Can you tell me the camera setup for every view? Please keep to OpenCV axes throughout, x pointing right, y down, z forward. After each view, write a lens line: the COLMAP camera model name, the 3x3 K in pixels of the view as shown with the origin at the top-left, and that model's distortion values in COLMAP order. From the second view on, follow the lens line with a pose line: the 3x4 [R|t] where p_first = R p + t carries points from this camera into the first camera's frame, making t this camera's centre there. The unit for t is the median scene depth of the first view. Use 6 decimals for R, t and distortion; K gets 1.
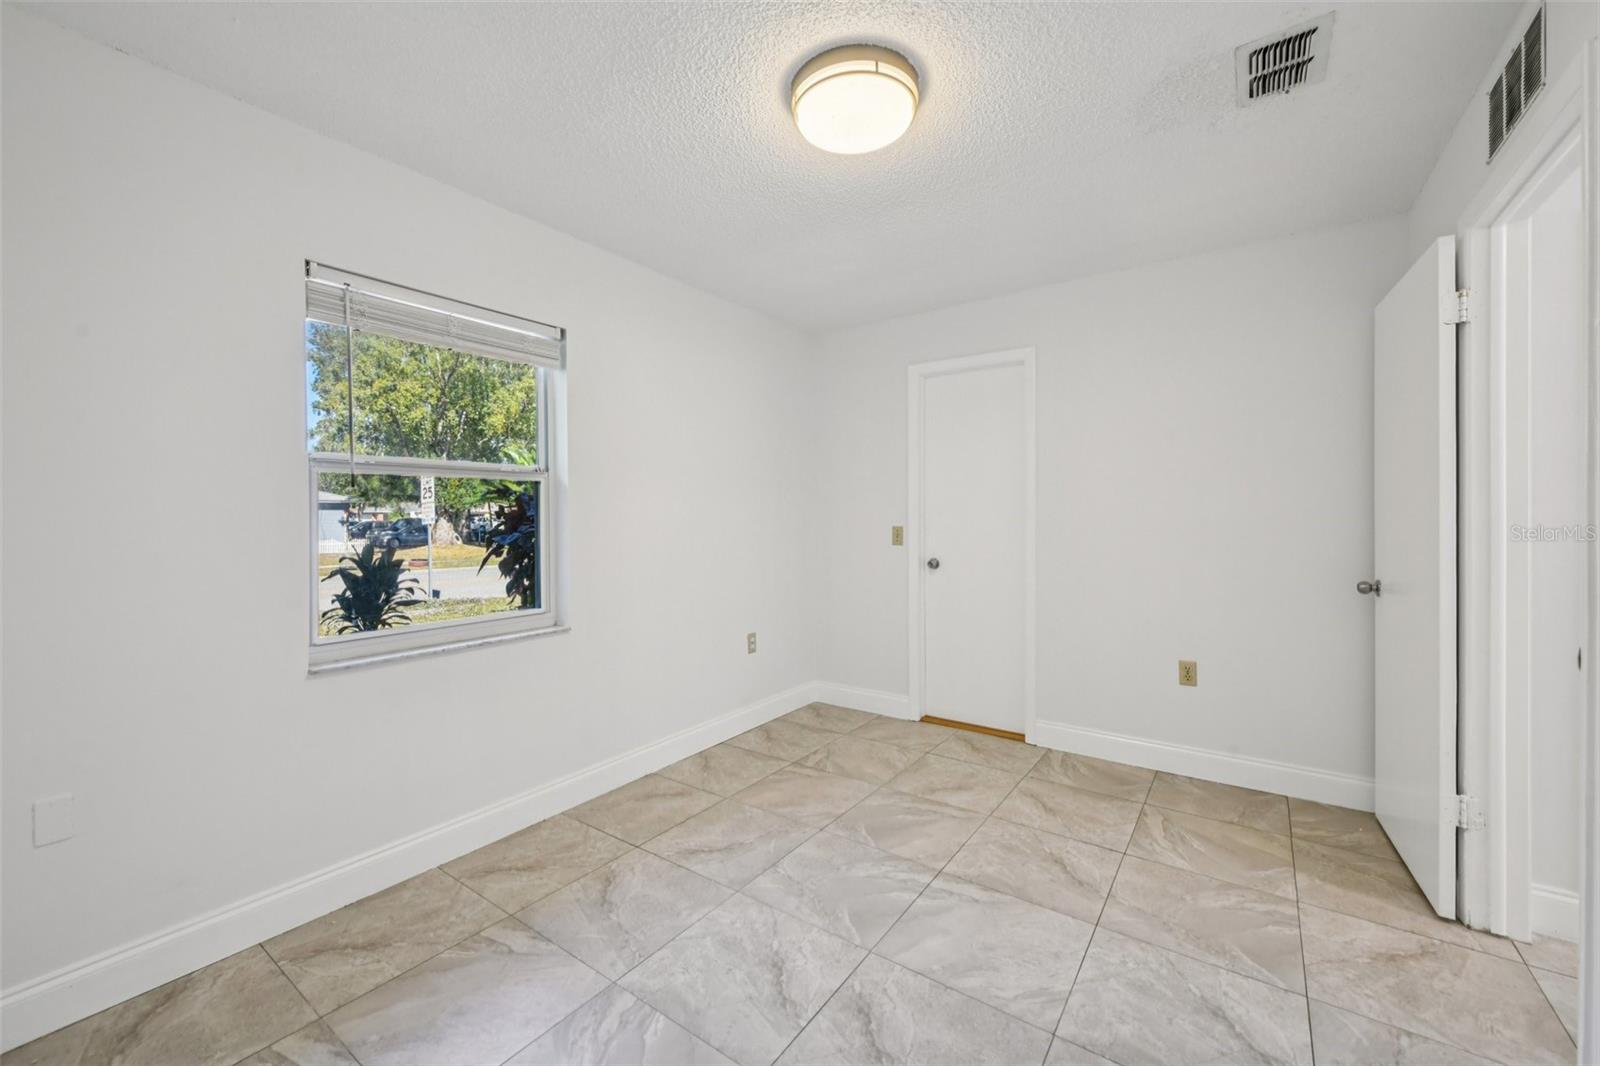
lens RADIAL K [[648.8, 0, 795.2], [0, 648.8, 522.1], [0, 0, 1]] dist [0.004250, 0.000291]
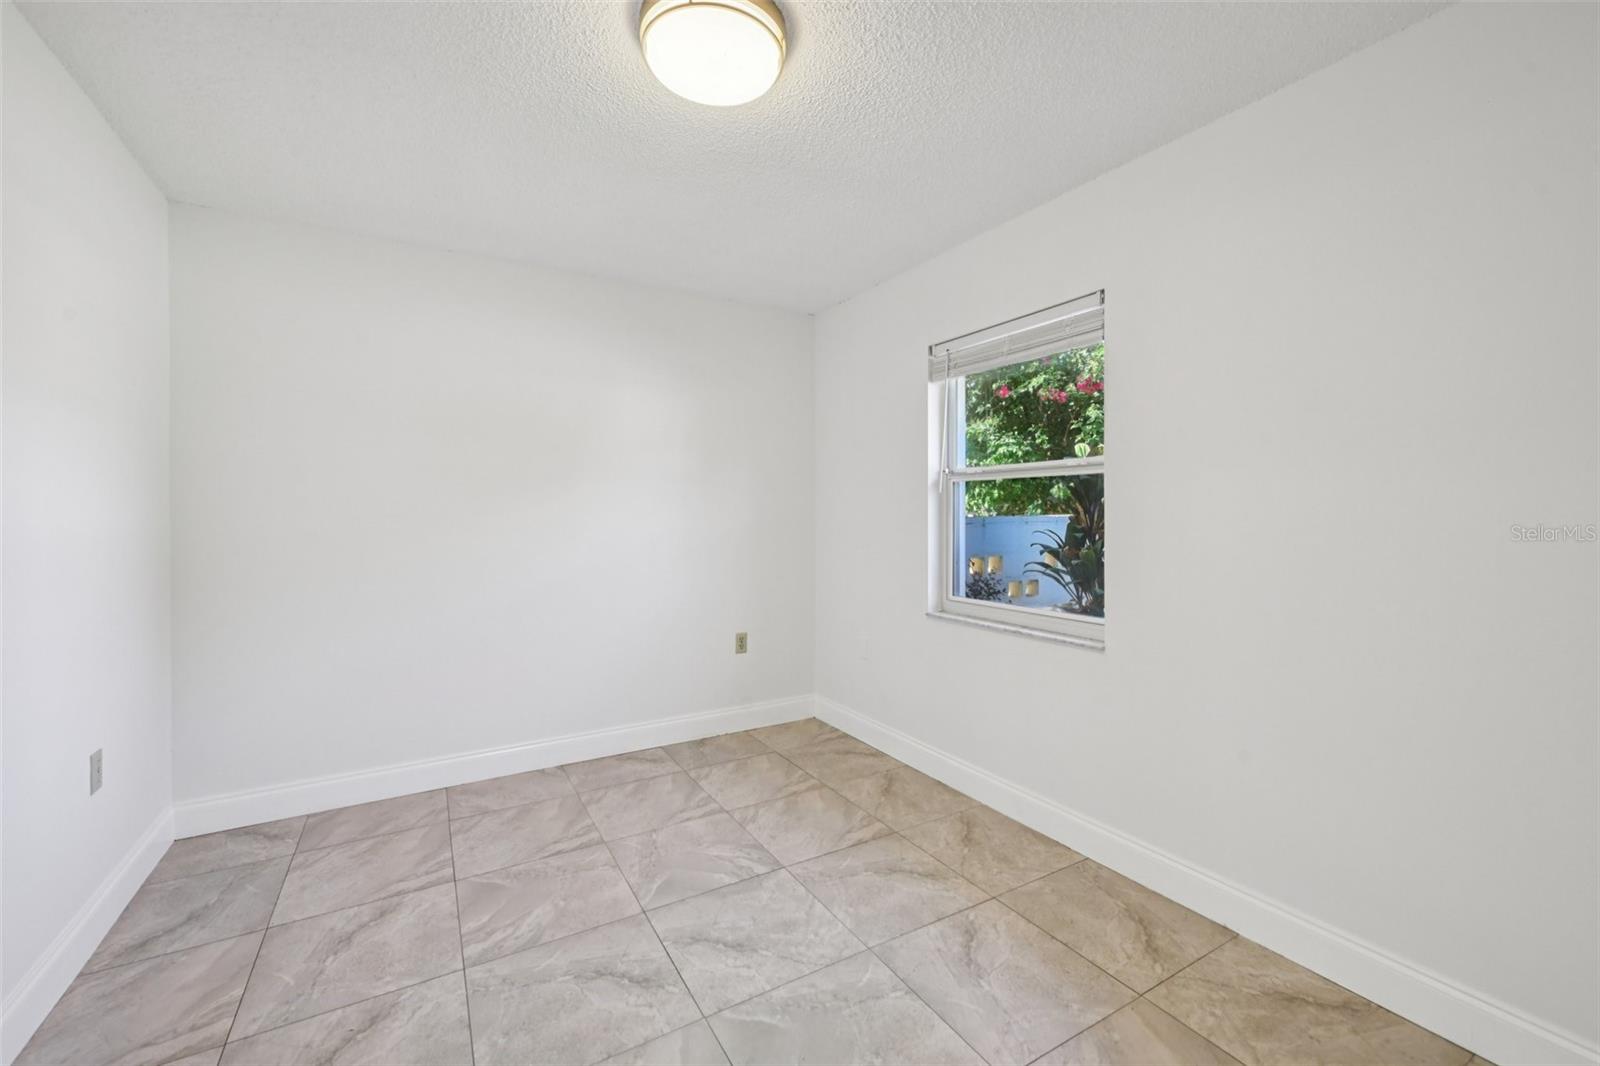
lens RADIAL K [[648.8, 0, 796.5], [0, 648.8, 518.2], [0, 0, 1]] dist [0.004250, 0.000291]
pose [[-0.410685, 0.012192, -0.911696, 0.774692], [-0.007076, 0.999838, 0.016558, -0.018663], [0.911750, 0.013251, -0.410532, 1.332462]]
